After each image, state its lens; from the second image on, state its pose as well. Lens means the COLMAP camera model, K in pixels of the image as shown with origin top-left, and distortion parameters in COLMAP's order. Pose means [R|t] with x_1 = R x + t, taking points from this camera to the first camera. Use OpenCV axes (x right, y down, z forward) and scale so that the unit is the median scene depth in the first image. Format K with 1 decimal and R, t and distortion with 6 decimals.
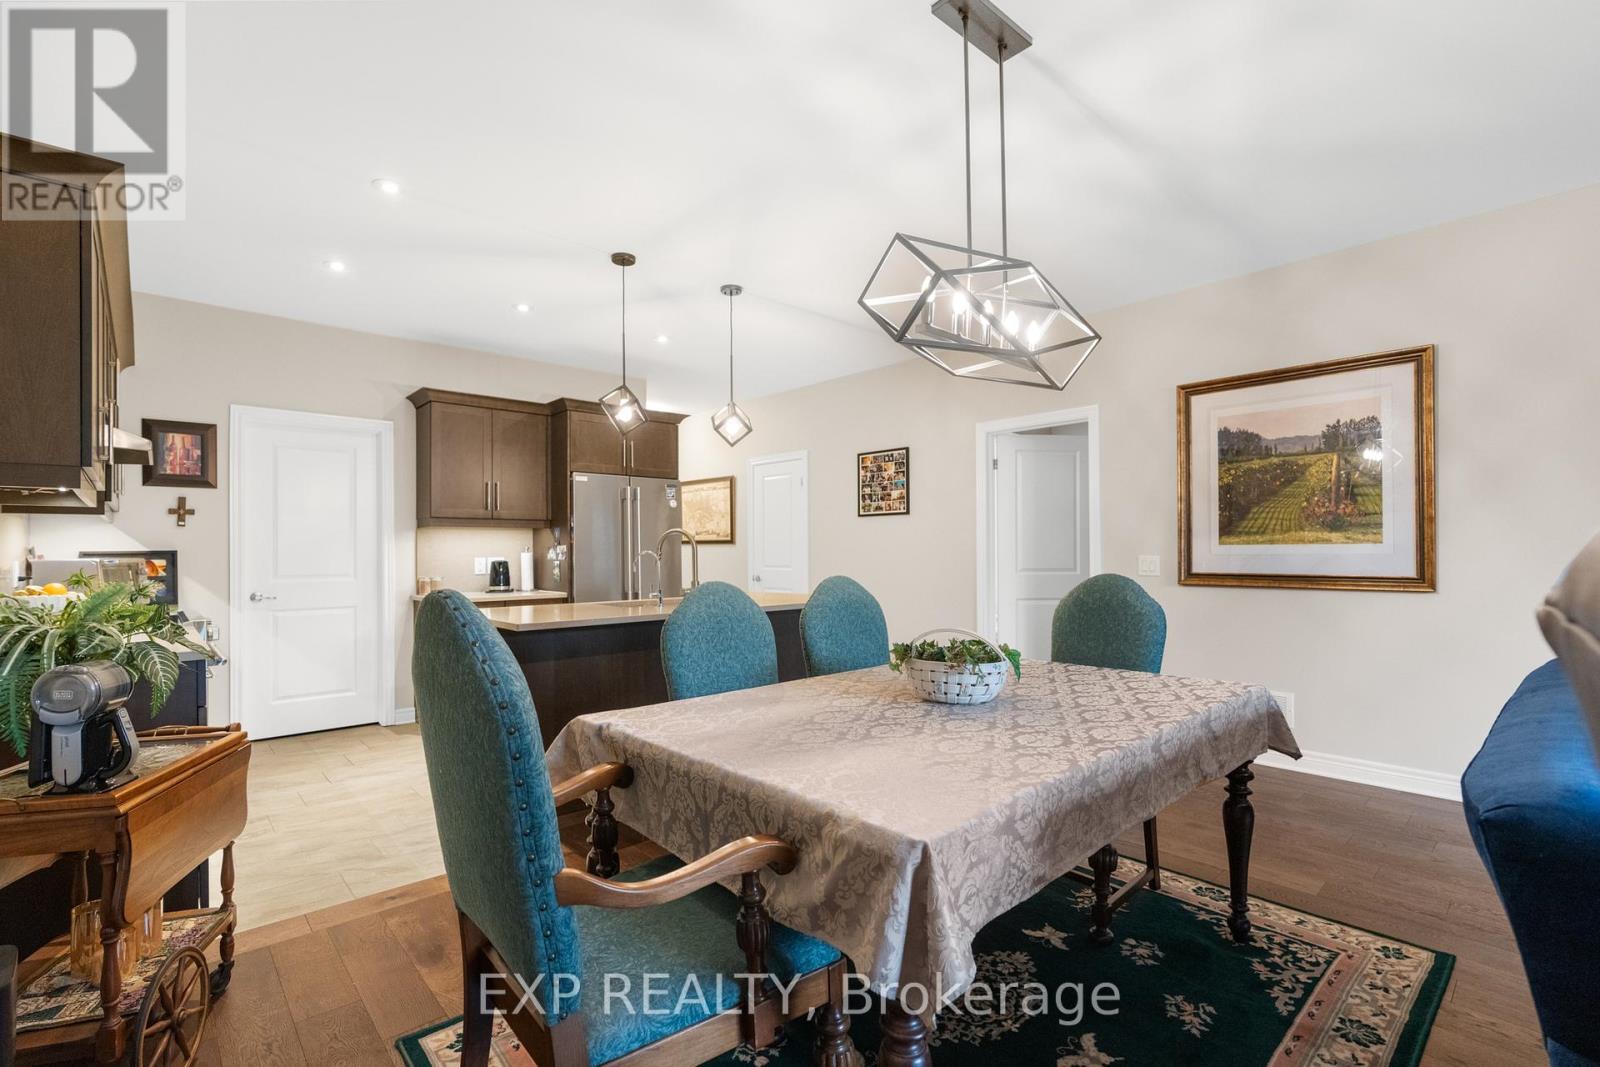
lens RADIAL K [[725.1, 0, 797.3], [0, 725.1, 547.8], [0, 0, 1]] dist [-0.013083, 0.004705]
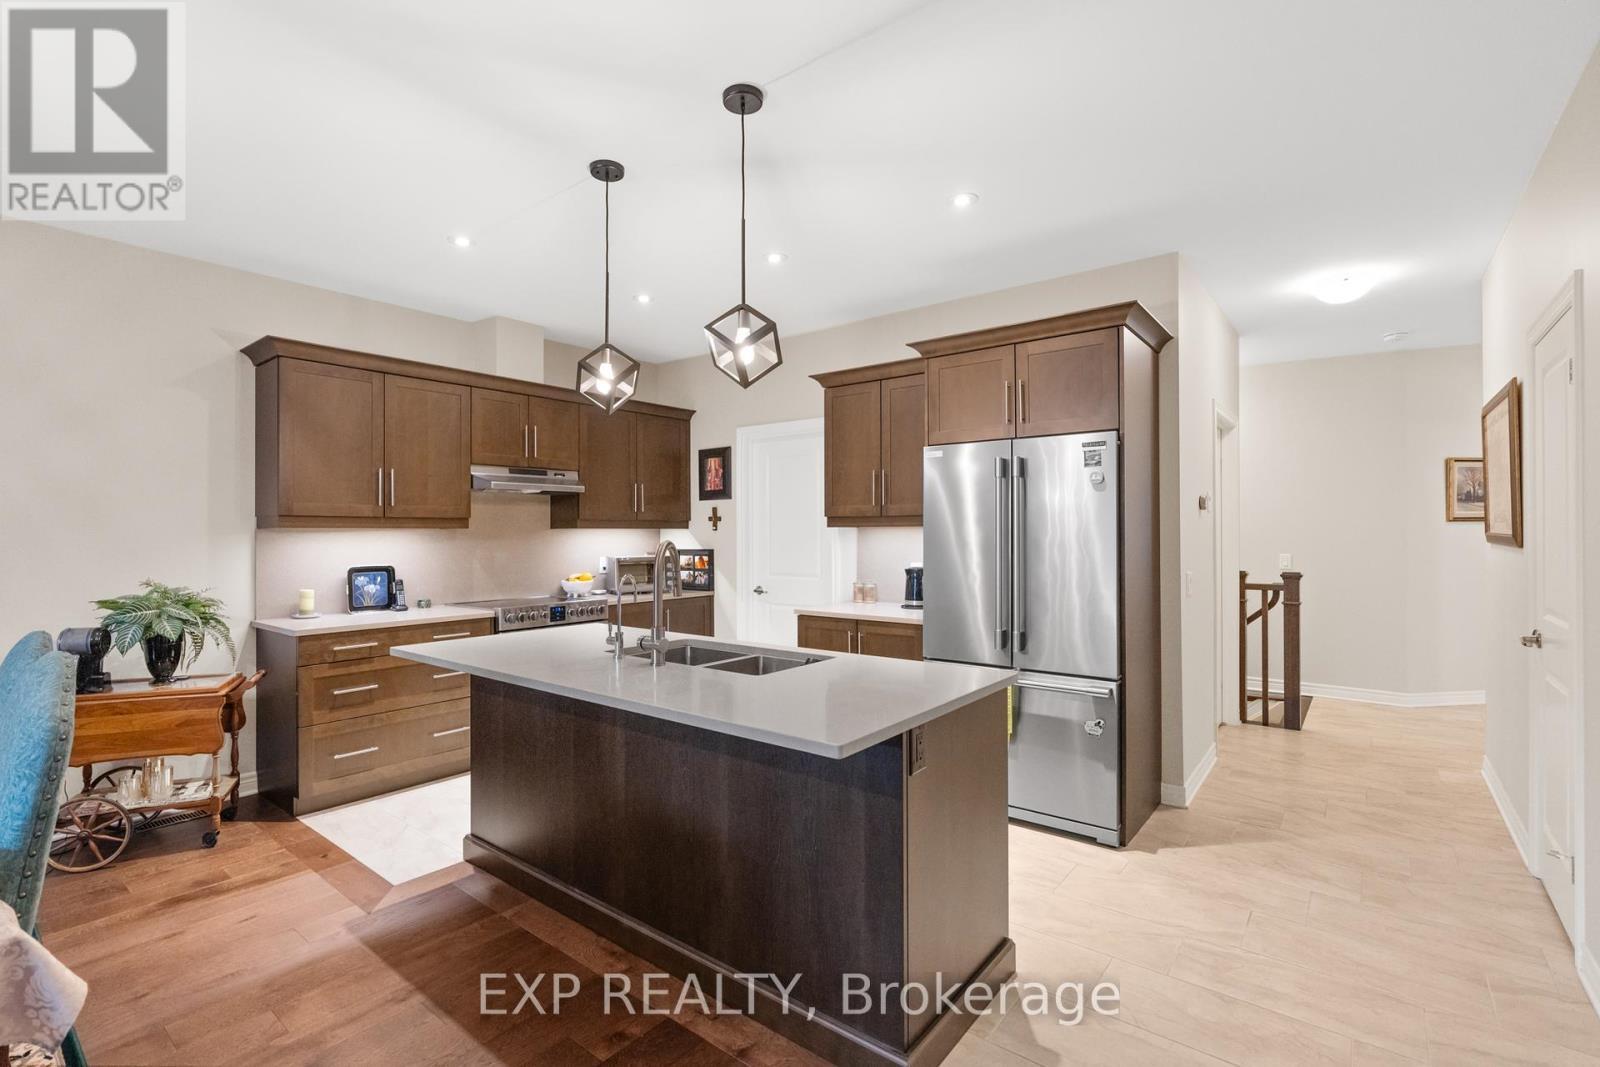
lens RADIAL K [[725.1, 0, 789.8], [0, 725.1, 525.6], [0, 0, 1]] dist [-0.013083, 0.004705]
pose [[0.151593, -0.002025, -0.988441, 0.369799], [0.009022, 0.999959, -0.000665, -0.030754], [0.988402, -0.008817, 0.151605, 0.795586]]
